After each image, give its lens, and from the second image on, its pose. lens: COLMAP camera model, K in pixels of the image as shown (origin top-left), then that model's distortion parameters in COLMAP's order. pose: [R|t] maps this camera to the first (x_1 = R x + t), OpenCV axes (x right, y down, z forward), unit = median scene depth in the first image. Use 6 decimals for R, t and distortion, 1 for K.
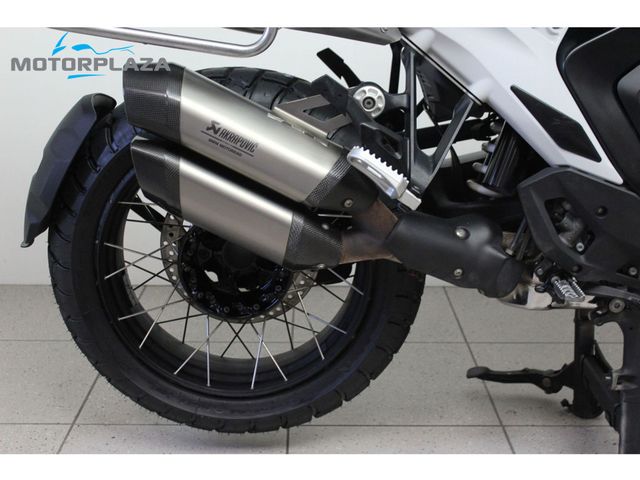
lens RADIAL K [[909.2, 0, 320.0], [0, 909.2, 240.0], [0, 0, 1]] dist [-0.022228, -0.023945]
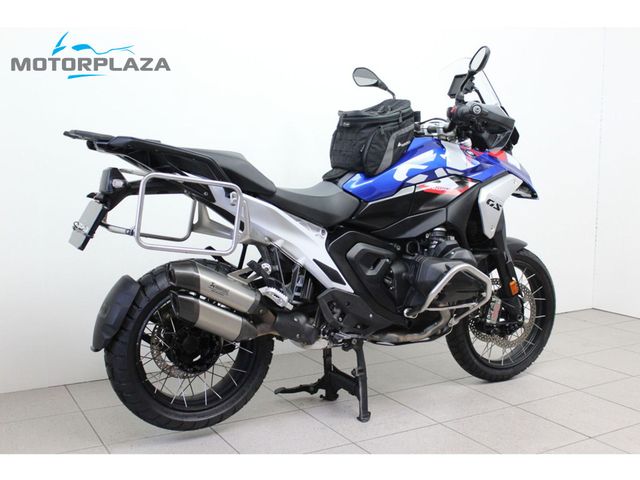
lens RADIAL K [[704.1, 0, 320.0], [0, 704.1, 240.0], [0, 0, 1]] dist [-0.016496, -0.009665]
pose [[0.873697, -0.057553, 0.483054, -0.705331], [0.138800, 0.981193, -0.134143, 0.046387], [-0.466249, 0.184248, 0.865254, -0.719831]]
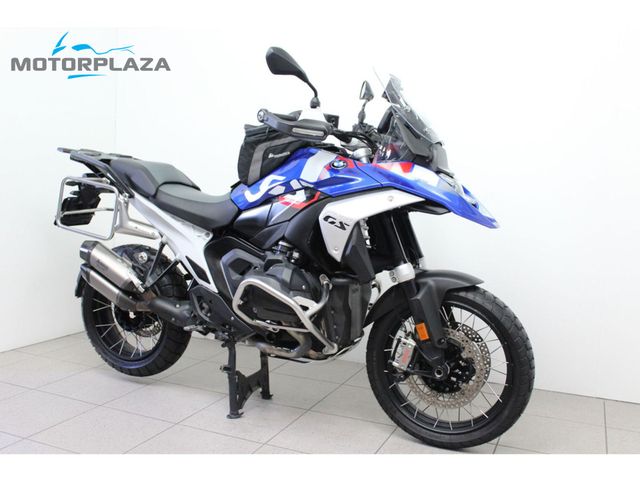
lens RADIAL K [[637.1, 0, 320.0], [0, 637.1, 240.0], [0, 0, 1]] dist [-0.088050, 0.010131]
pose [[0.912828, 0.062562, -0.403524, 1.377287], [-0.142341, 0.974964, -0.170836, 0.067715], [0.382734, 0.213381, 0.898879, -0.668089]]
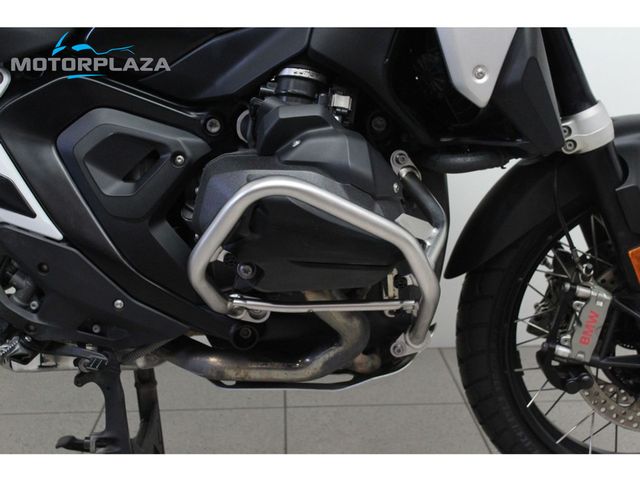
lens RADIAL K [[965.4, 0, 320.3], [0, 965.4, 260.5], [0, 0, 1]] dist [-0.007080, 0.017185]
pose [[0.999428, -0.022059, 0.025629, 0.573878], [0.023563, 0.997924, -0.059940, 0.029262], [-0.024253, 0.060509, 0.997873, -0.048227]]
